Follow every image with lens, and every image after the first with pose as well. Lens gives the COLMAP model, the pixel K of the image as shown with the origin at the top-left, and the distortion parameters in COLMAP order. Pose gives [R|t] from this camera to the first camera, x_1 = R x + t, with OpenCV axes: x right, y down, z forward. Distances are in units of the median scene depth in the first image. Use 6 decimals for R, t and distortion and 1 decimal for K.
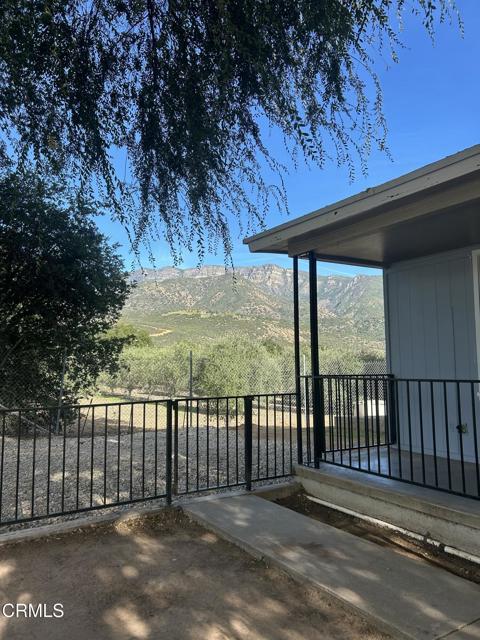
lens RADIAL K [[485.4, 0, 240.0], [0, 485.4, 320.0], [0, 0, 1]] dist [-0.001786, 0.000616]
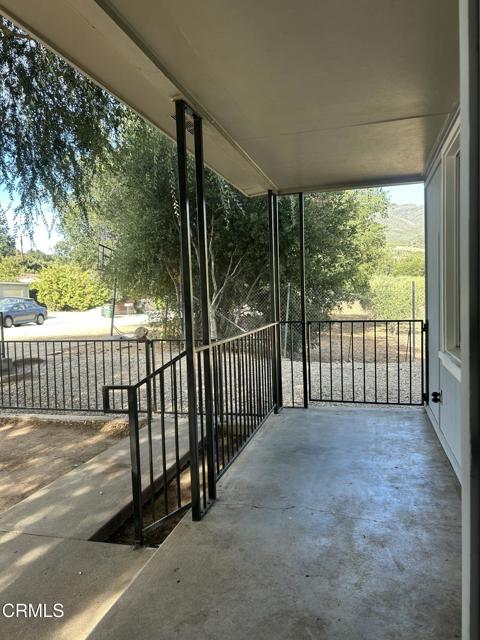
lens RADIAL K [[474.3, 0, 240.0], [0, 474.3, 320.0], [0, 0, 1]] dist [-0.003382, -0.001556]
pose [[0.675285, 0.021849, -0.737233, 1.266095], [0.092540, 0.989152, 0.114078, -0.003863], [0.731729, -0.145259, 0.665938, 0.499555]]
